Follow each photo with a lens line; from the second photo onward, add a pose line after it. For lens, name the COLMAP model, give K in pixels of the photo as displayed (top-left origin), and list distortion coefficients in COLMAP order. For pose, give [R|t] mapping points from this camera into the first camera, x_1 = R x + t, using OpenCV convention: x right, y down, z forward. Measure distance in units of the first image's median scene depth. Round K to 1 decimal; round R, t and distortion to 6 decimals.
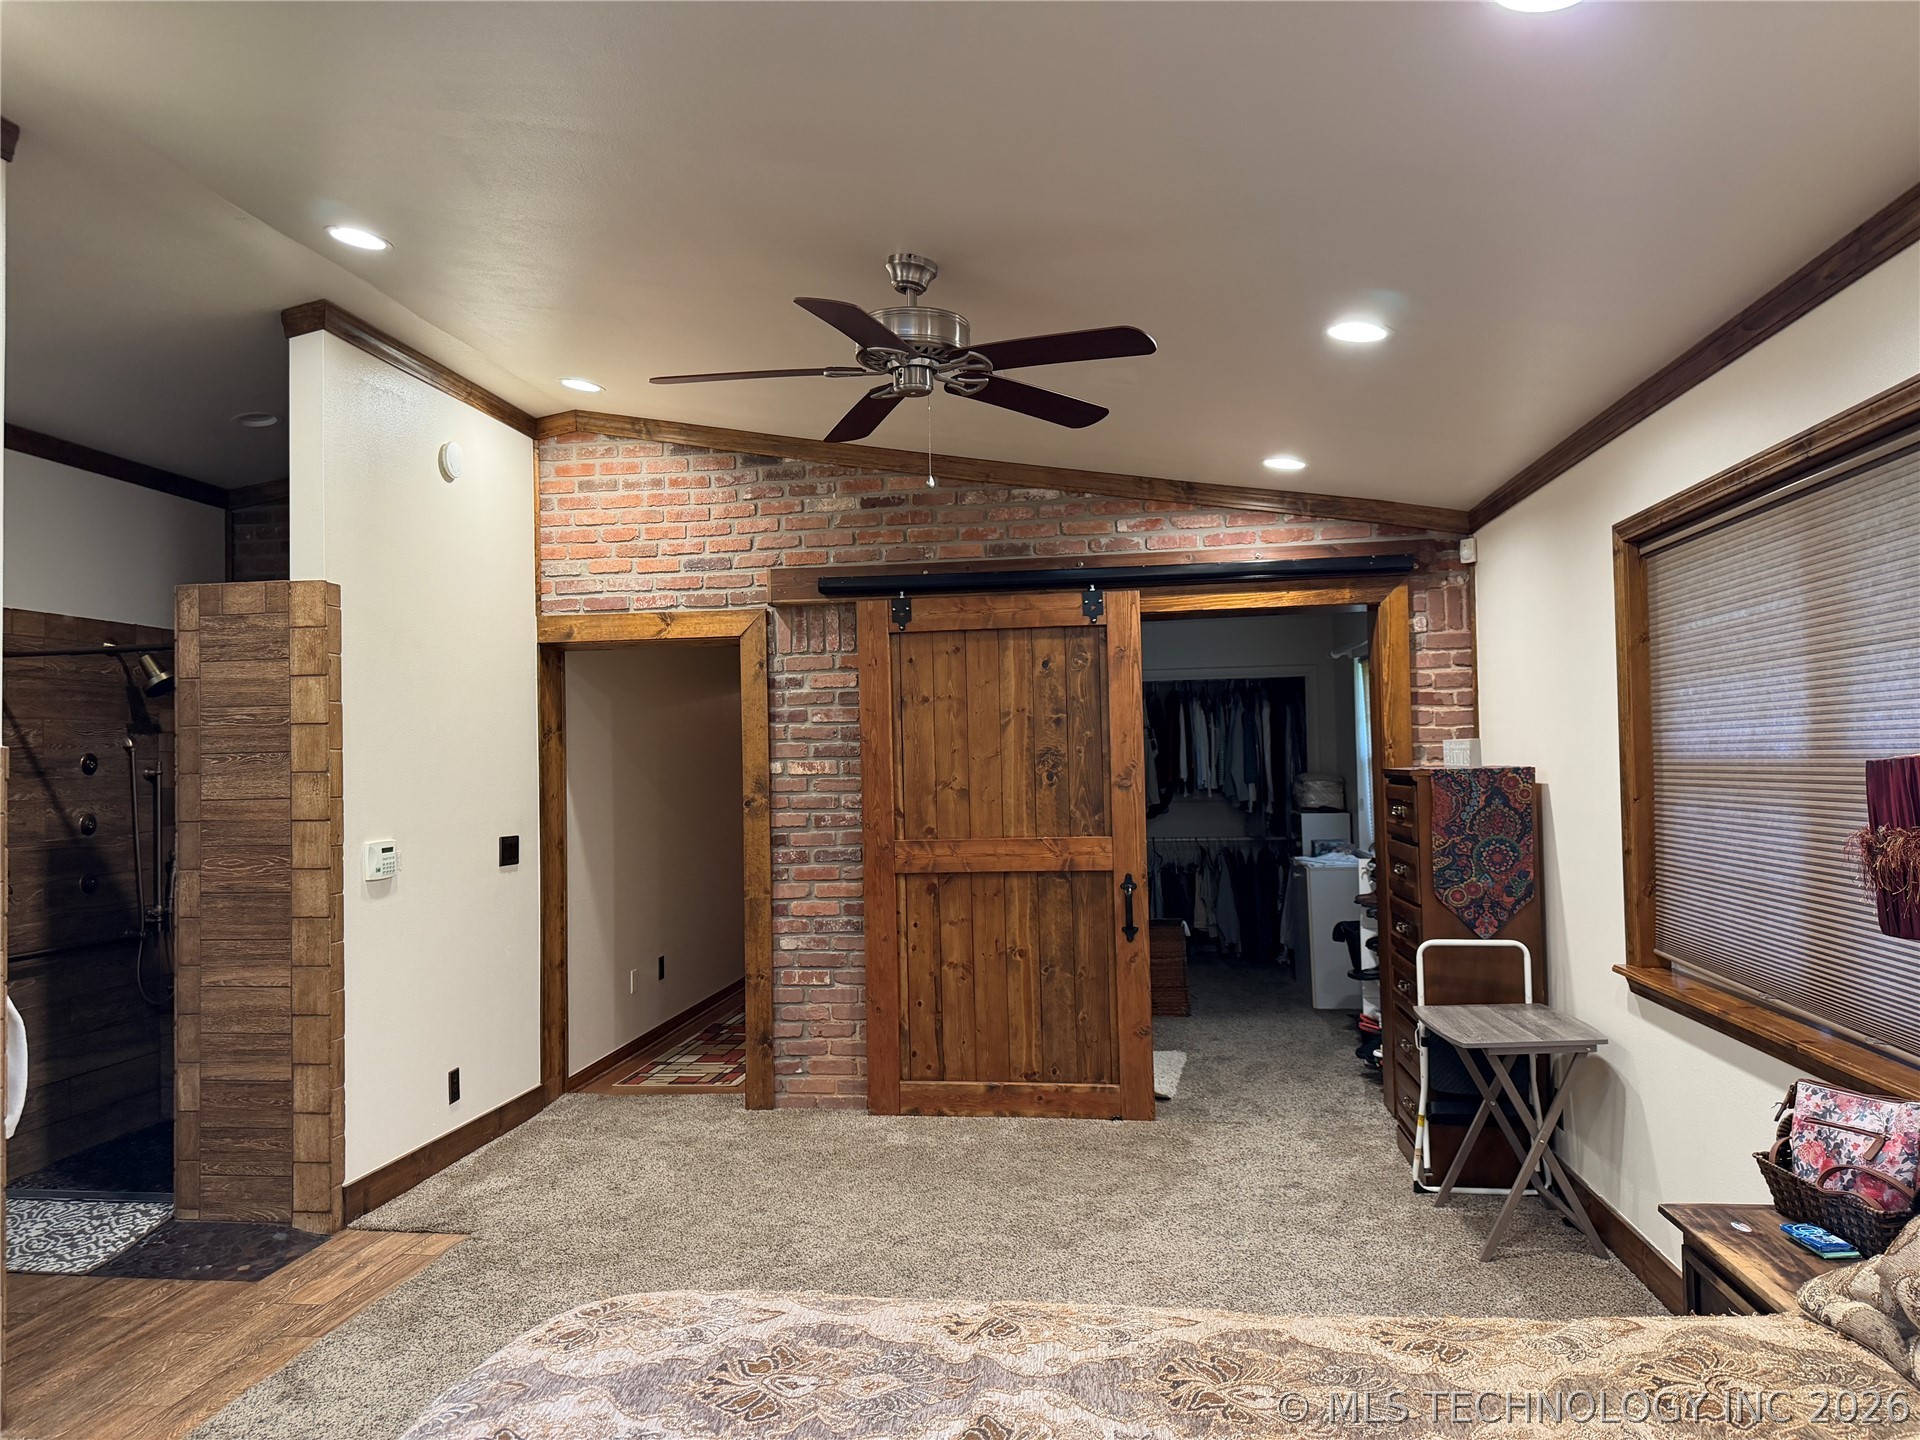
lens RADIAL K [[1355.1, 0, 949.4], [0, 1355.1, 718.1], [0, 0, 1]] dist [0.069924, -0.042979]
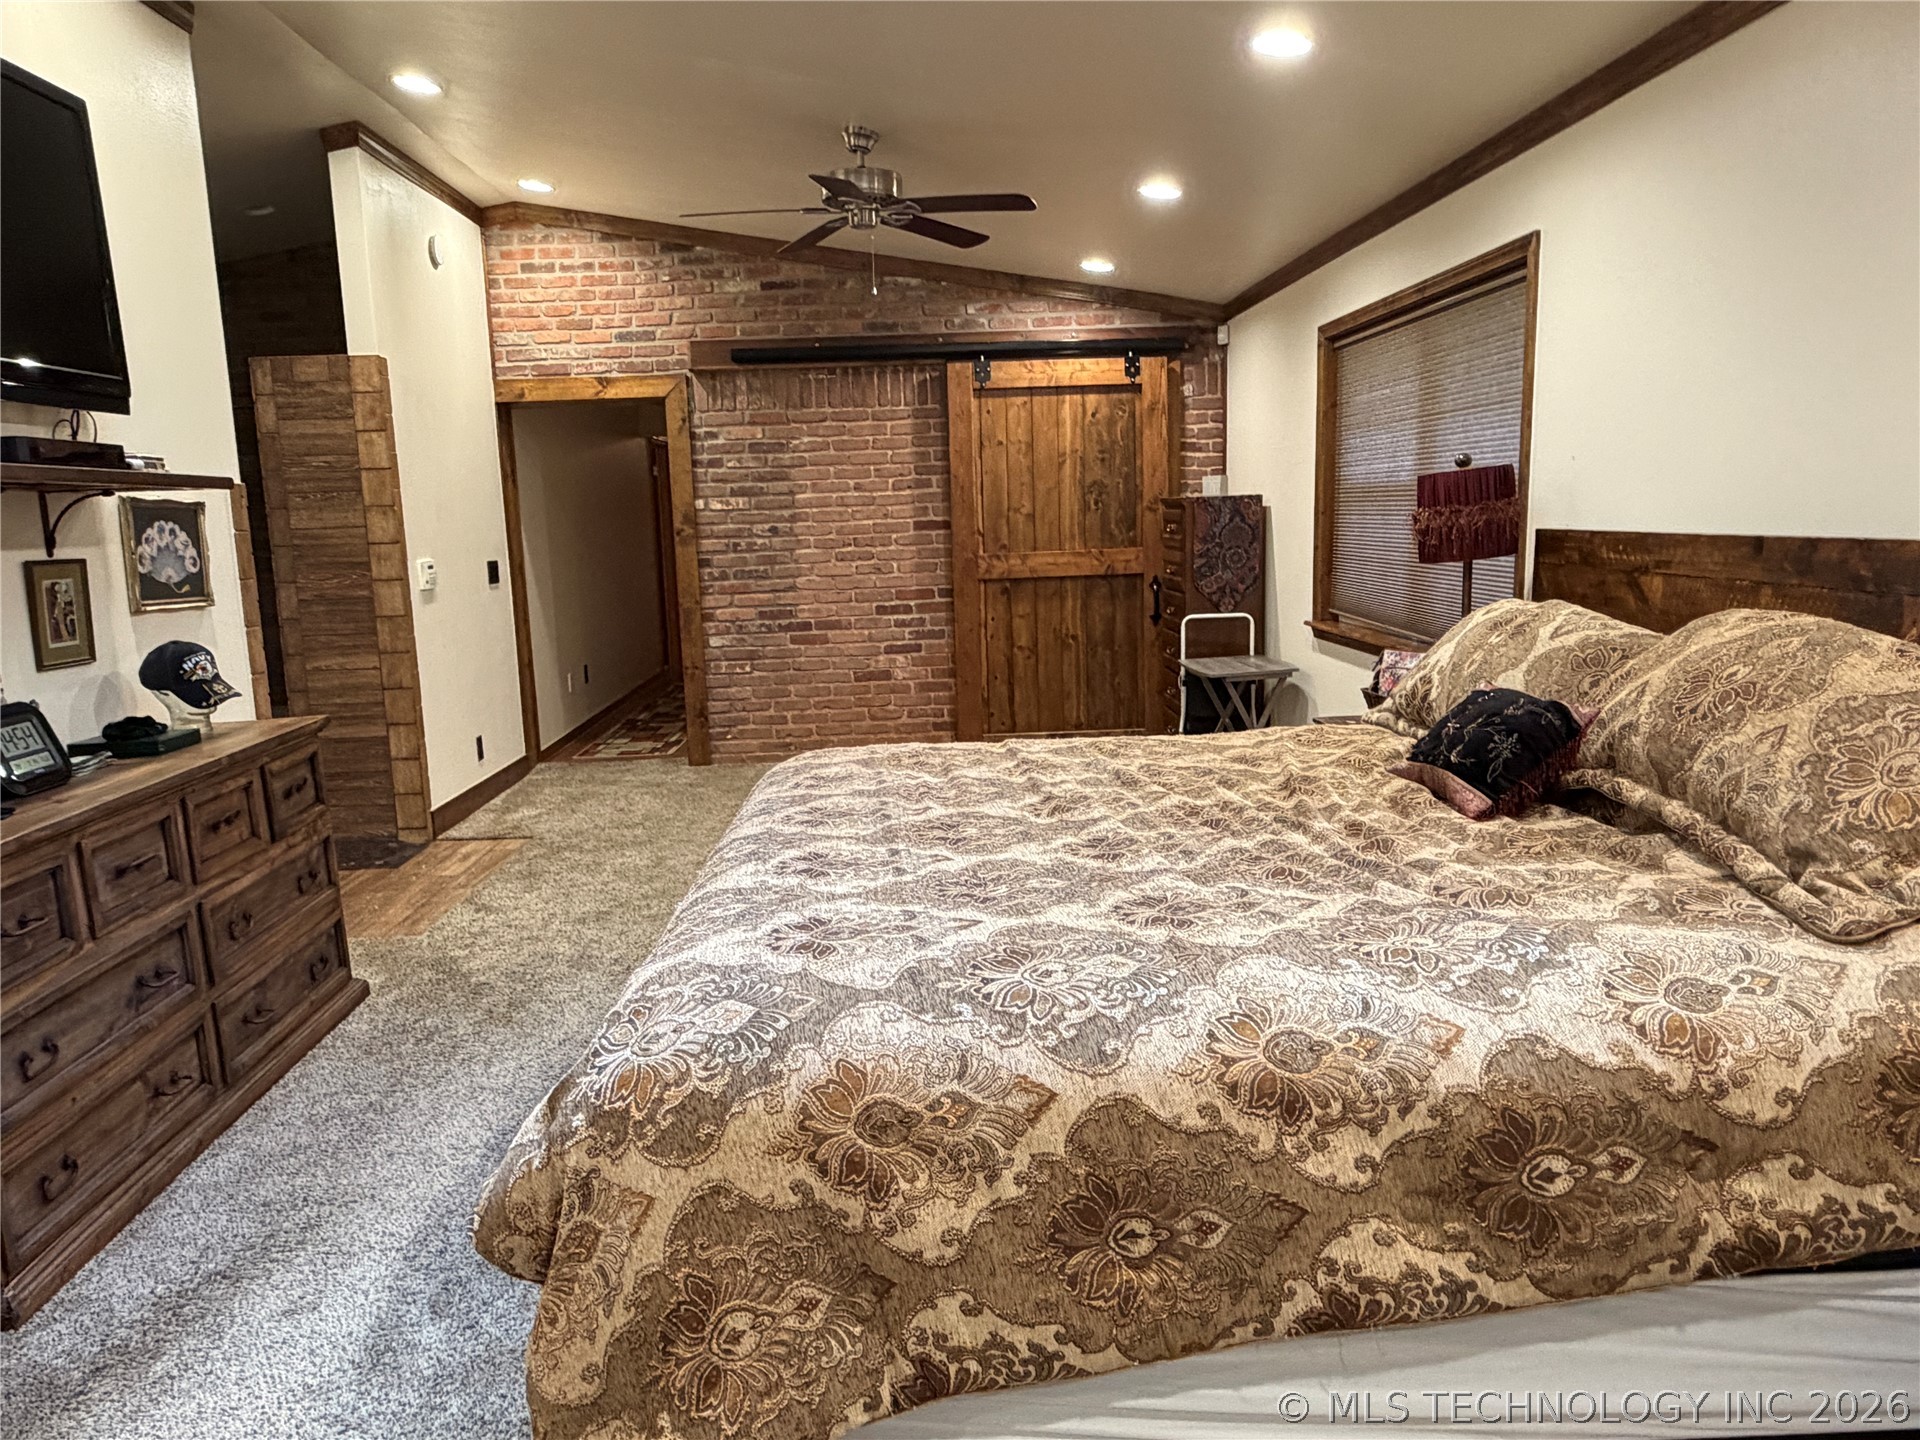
lens RADIAL K [[1295.6, 0, 957.1], [0, 1295.6, 716.8], [0, 0, 1]] dist [0.004774, -0.004378]
pose [[0.984796, -0.038702, 0.169350, -0.111961], [0.006076, 0.981944, 0.189072, 0.004676], [-0.173610, -0.185168, 0.967250, -0.263909]]
